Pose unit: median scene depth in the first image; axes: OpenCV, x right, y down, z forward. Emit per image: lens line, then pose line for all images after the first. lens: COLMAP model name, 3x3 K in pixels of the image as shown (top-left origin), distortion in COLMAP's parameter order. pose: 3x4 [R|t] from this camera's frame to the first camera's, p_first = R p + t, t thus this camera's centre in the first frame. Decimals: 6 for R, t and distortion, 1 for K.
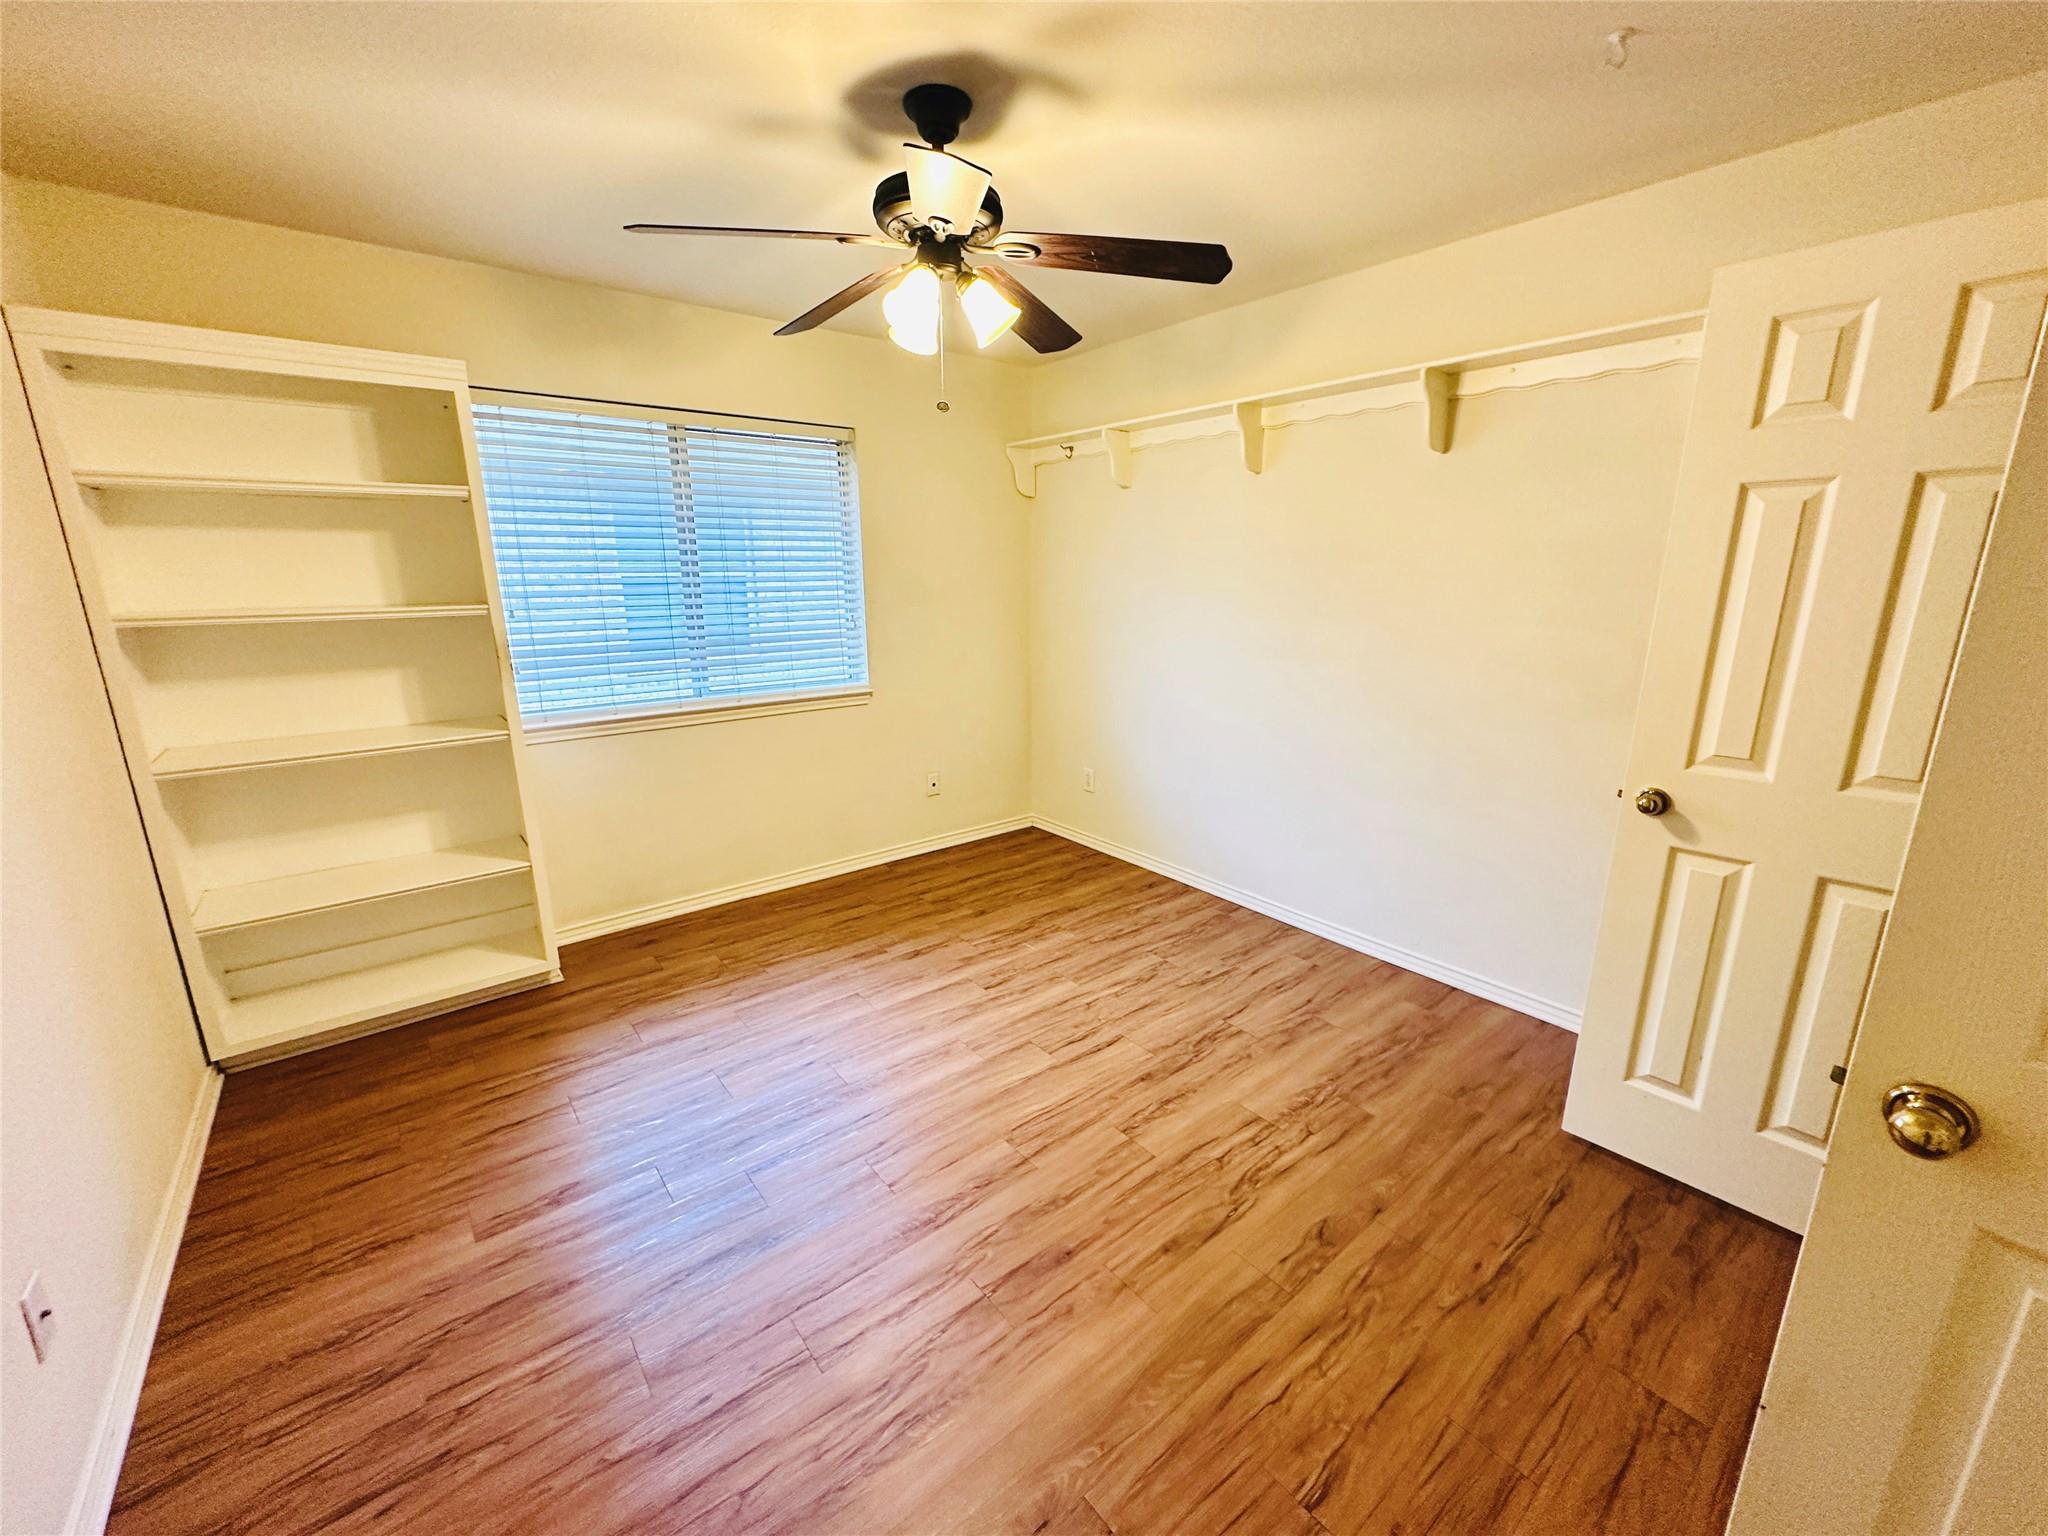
lens RADIAL K [[813.1, 0, 1021.7], [0, 813.1, 766.7], [0, 0, 1]] dist [-0.003594, 0.000779]
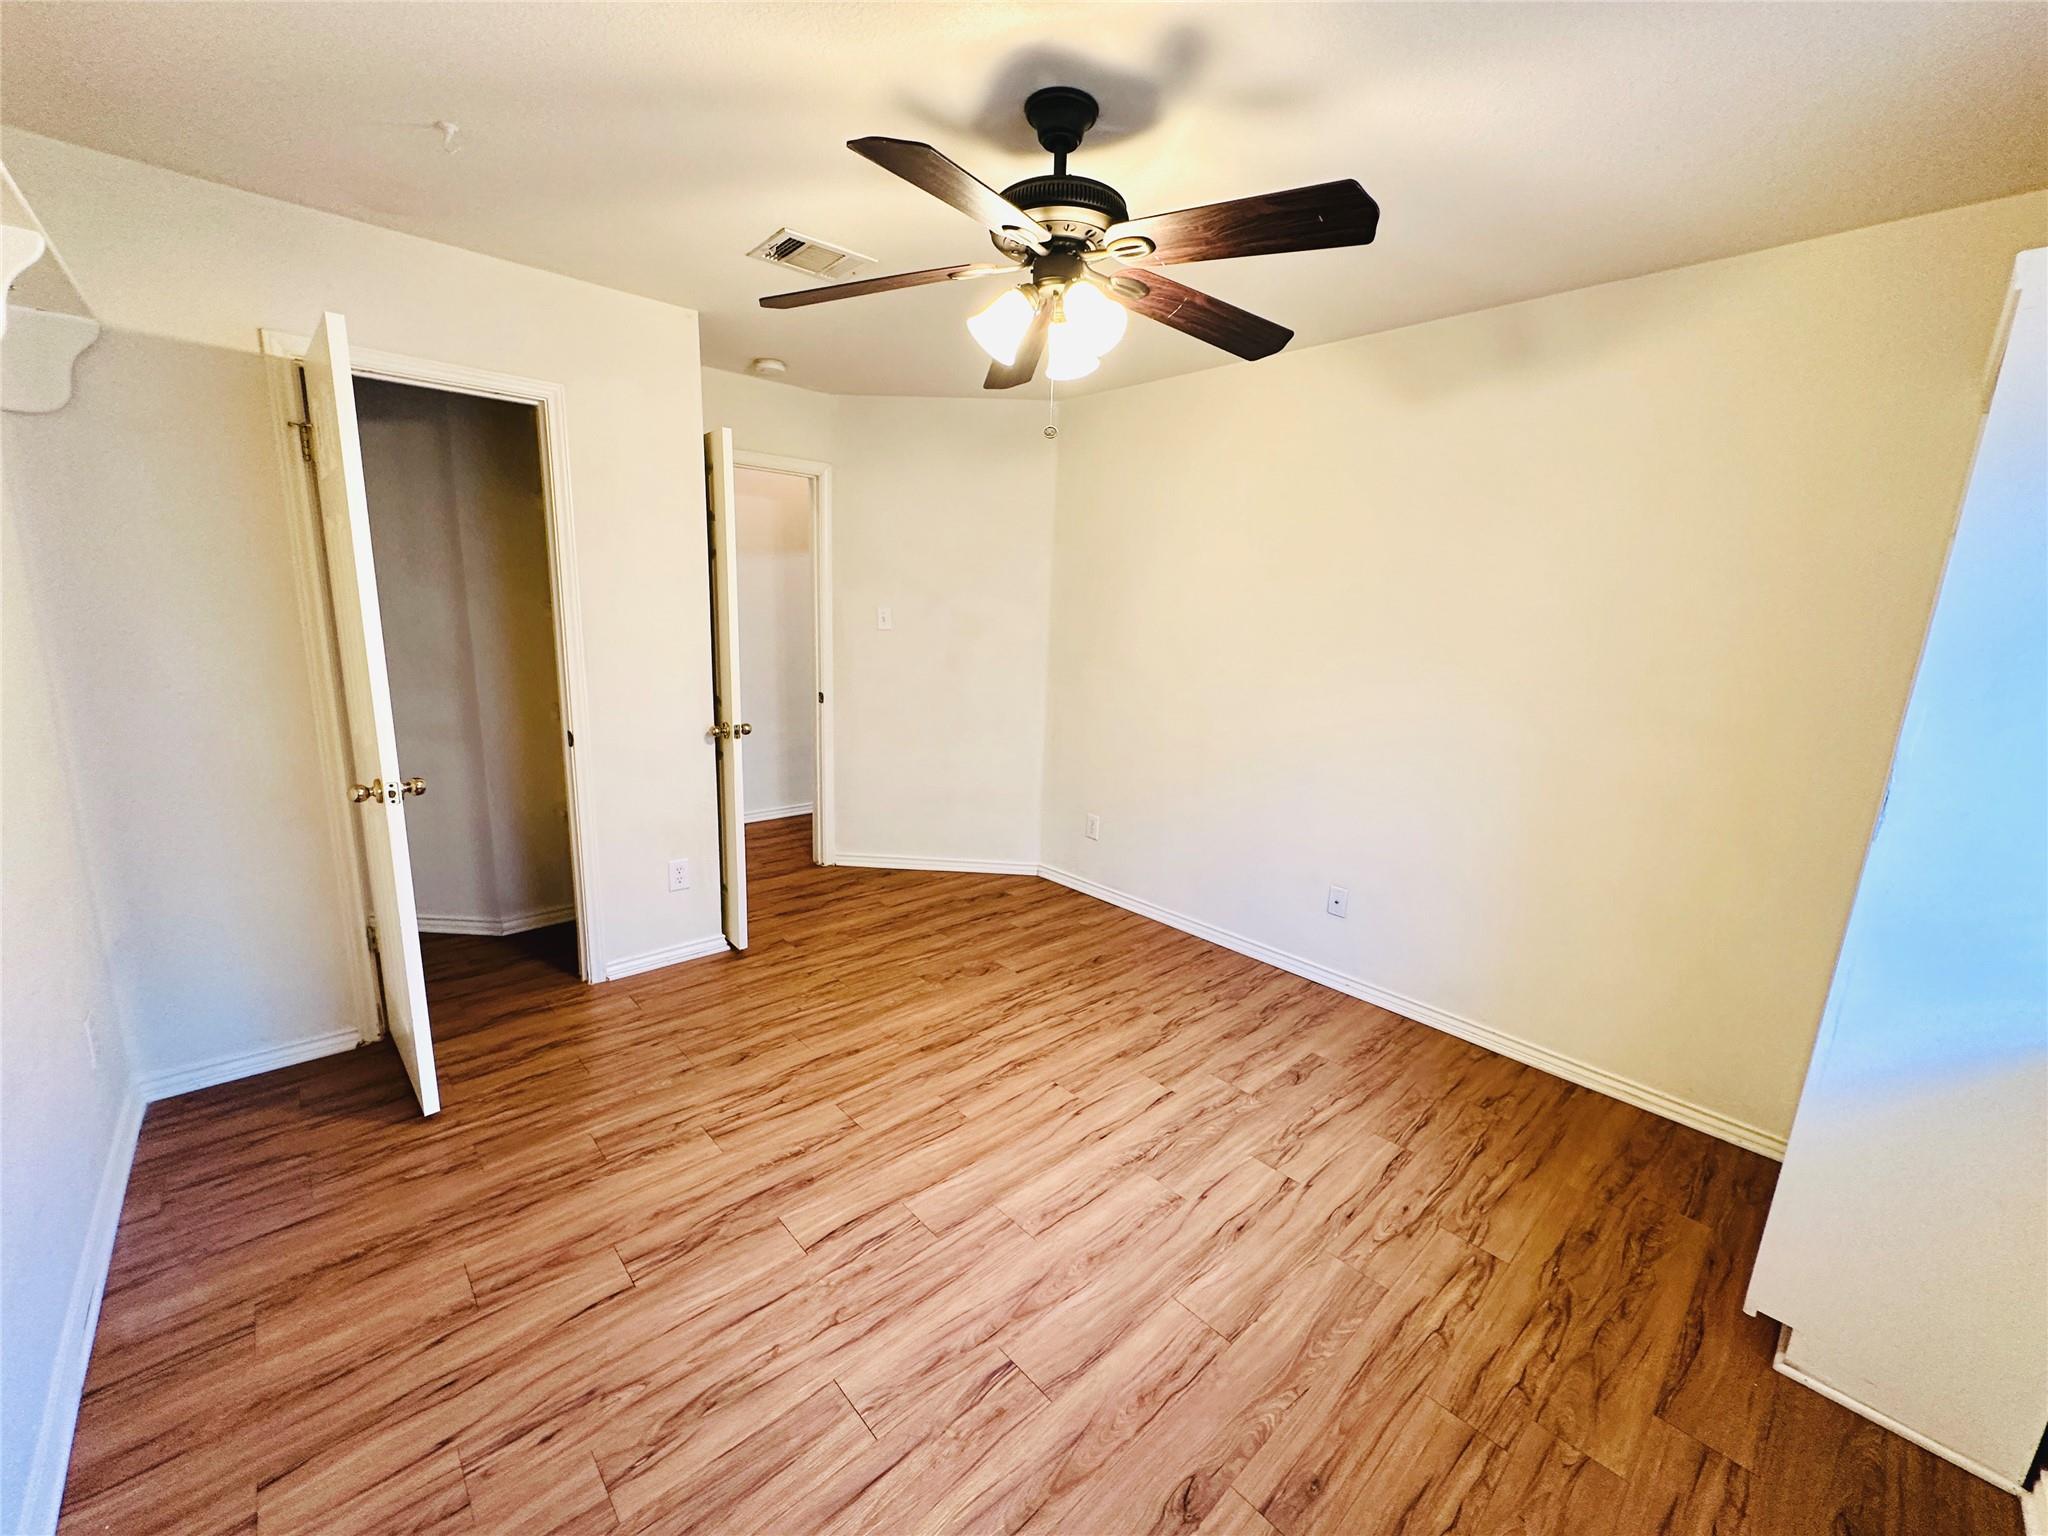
lens RADIAL K [[813.1, 0, 1021.7], [0, 813.1, 766.7], [0, 0, 1]] dist [-0.003594, 0.000779]
pose [[-0.997117, -0.020984, -0.072914, -0.003224], [-0.049886, 0.905392, 0.421636, -0.390006], [0.057168, 0.424058, -0.903829, 1.594322]]
